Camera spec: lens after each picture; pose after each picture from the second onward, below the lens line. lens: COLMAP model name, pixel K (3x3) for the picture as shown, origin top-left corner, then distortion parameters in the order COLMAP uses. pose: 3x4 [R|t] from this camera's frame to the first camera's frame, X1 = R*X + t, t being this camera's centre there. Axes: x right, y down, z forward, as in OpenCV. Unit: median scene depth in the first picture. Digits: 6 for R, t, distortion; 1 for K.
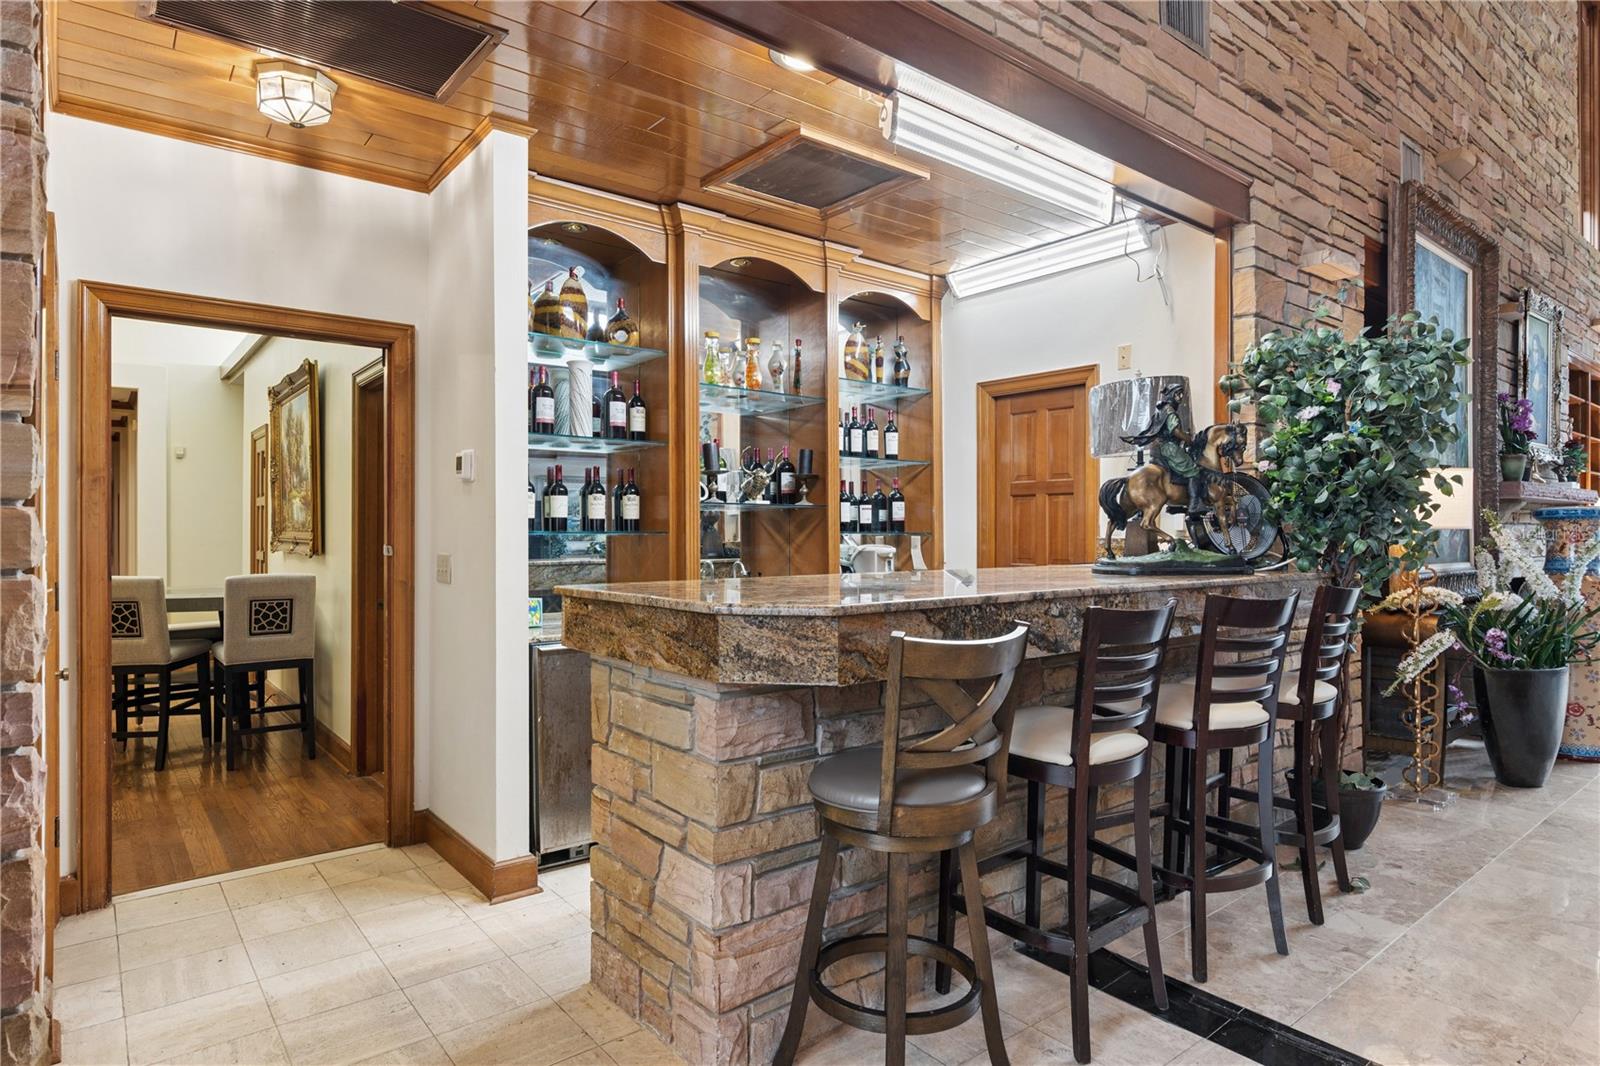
lens RADIAL K [[885.7, 0, 800.0], [0, 885.7, 533.0], [0, 0, 1]] dist [0.001131, -0.001275]
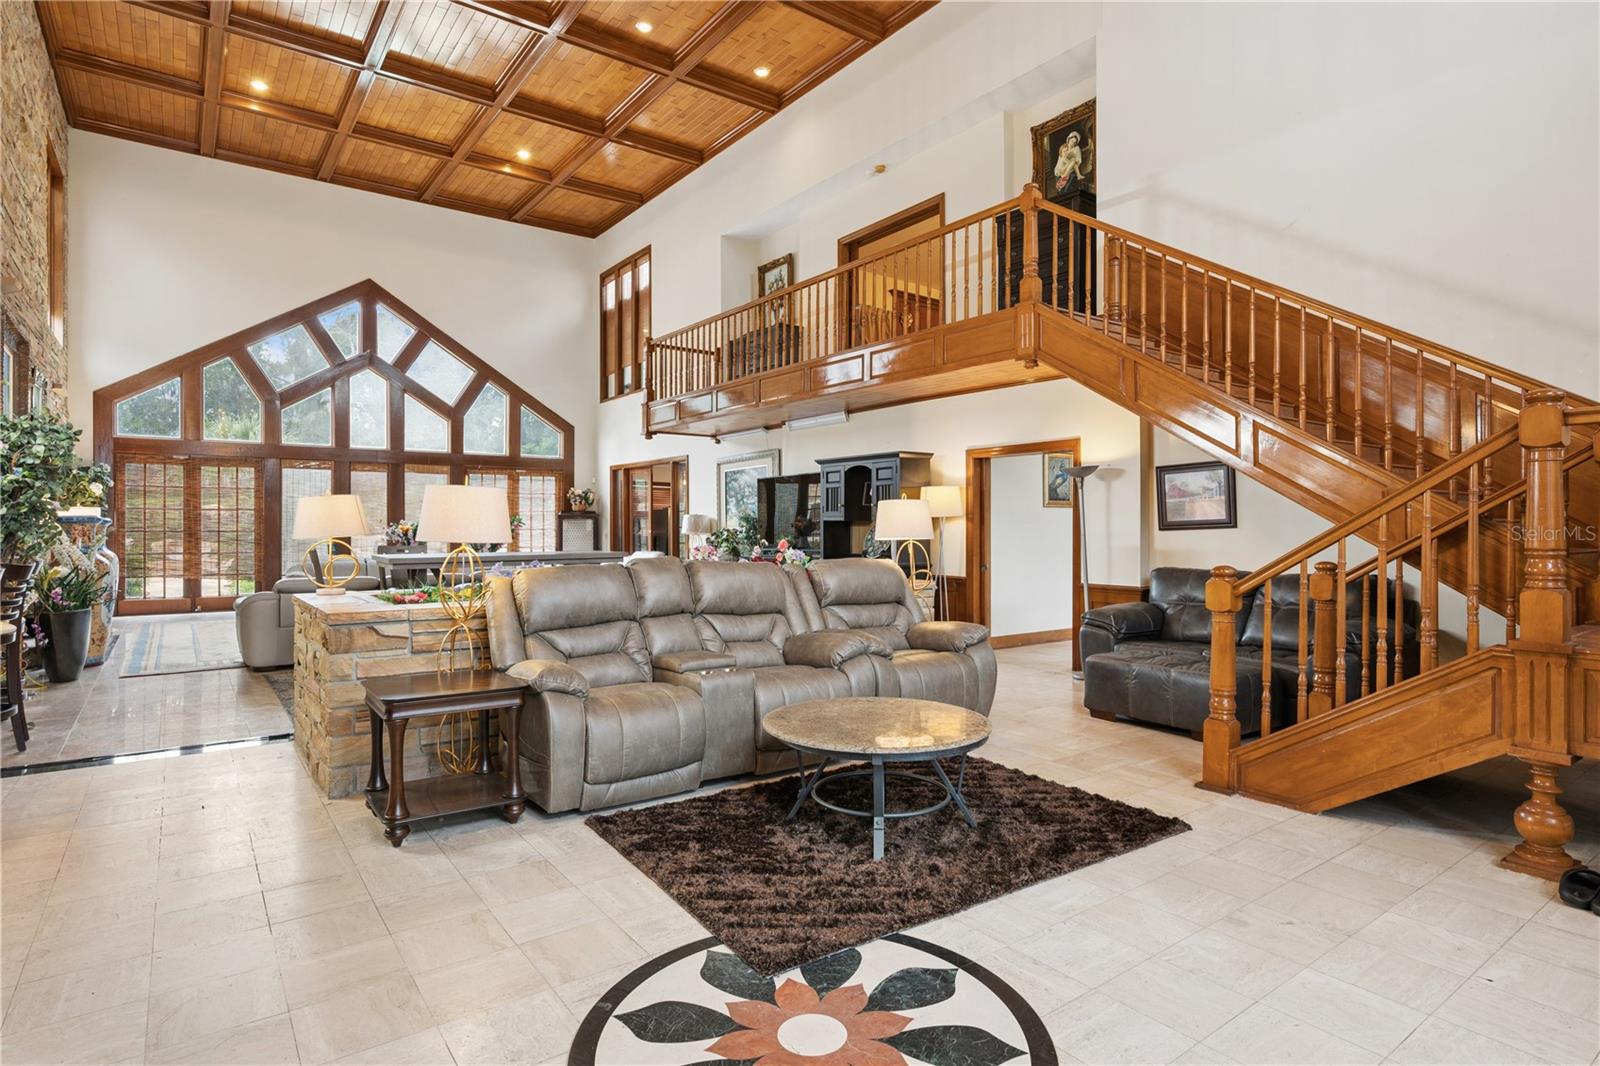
lens RADIAL K [[833.9, 0, 800.0], [0, 833.9, 533.0], [0, 0, 1]] dist [-0.005237, 0.000188]
pose [[0.037313, -0.007842, 0.999273, -0.956223], [0.005653, 0.999955, 0.007636, -0.000471], [-0.999288, 0.005364, 0.037356, -0.606204]]
